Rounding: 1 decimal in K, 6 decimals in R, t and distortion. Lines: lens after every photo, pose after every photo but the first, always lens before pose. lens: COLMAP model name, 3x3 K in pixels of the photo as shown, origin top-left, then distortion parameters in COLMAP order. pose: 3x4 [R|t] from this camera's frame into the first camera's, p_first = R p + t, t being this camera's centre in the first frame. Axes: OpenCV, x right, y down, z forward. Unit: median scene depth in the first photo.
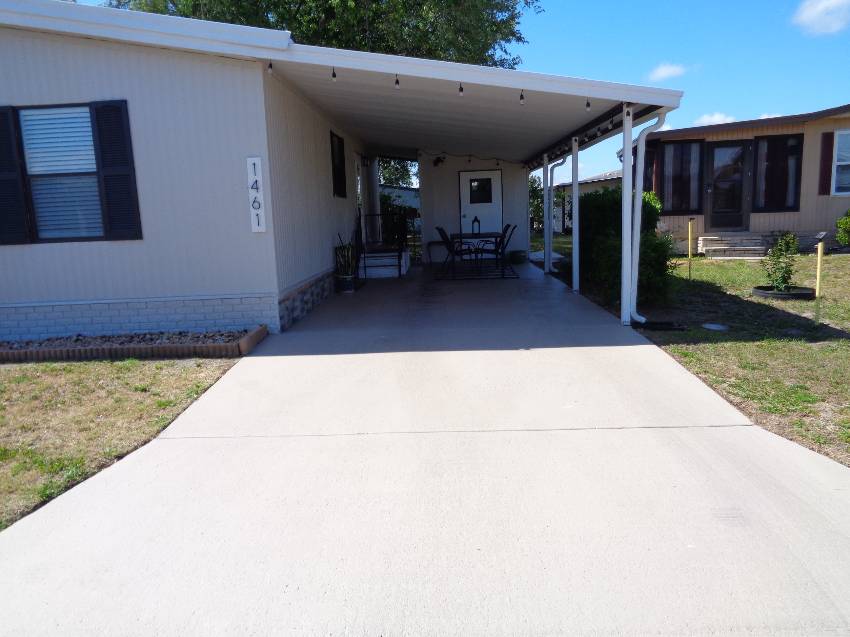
lens RADIAL K [[638.6, 0, 425.0], [0, 638.6, 318.5], [0, 0, 1]] dist [0.005667, -0.002337]
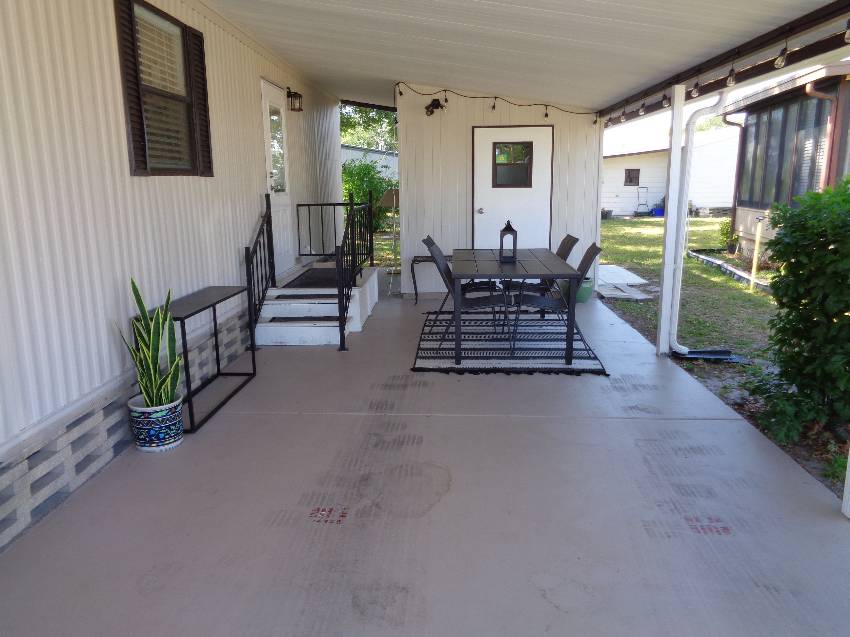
lens RADIAL K [[638.6, 0, 425.0], [0, 638.6, 318.5], [0, 0, 1]] dist [0.005667, -0.002337]
pose [[0.999547, 0.029934, -0.003040, 0.022384], [-0.029755, 0.998417, 0.047722, -0.108540], [0.004464, -0.047610, 0.998856, 0.526811]]
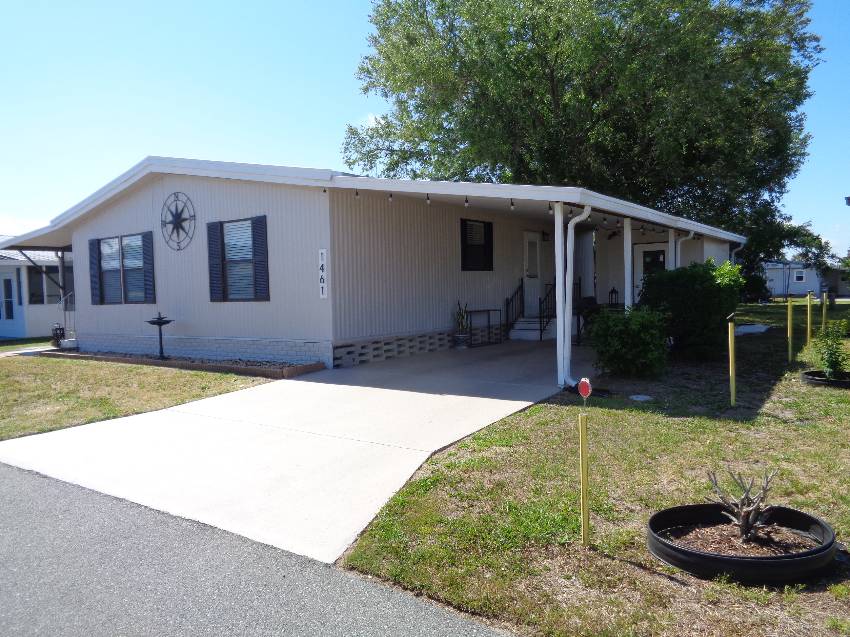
lens RADIAL K [[638.6, 0, 425.0], [0, 638.6, 318.5], [0, 0, 1]] dist [0.005667, -0.002337]
pose [[0.836802, 0.046954, -0.545488, 0.395543], [-0.097352, 0.993200, -0.063850, -0.010346], [0.538781, 0.106534, 0.835683, -0.051867]]
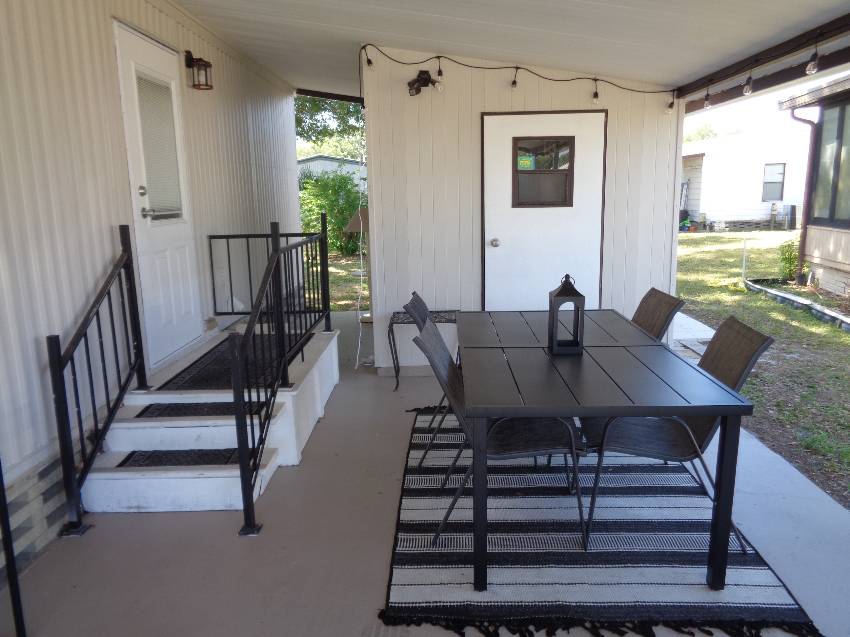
lens RADIAL K [[638.6, 0, 425.0], [0, 638.6, 318.5], [0, 0, 1]] dist [0.005667, -0.002337]
pose [[0.999707, 0.018228, 0.015913, 0.021768], [-0.018676, 0.999420, 0.028476, -0.148185], [-0.015384, -0.028765, 0.999468, 0.749417]]
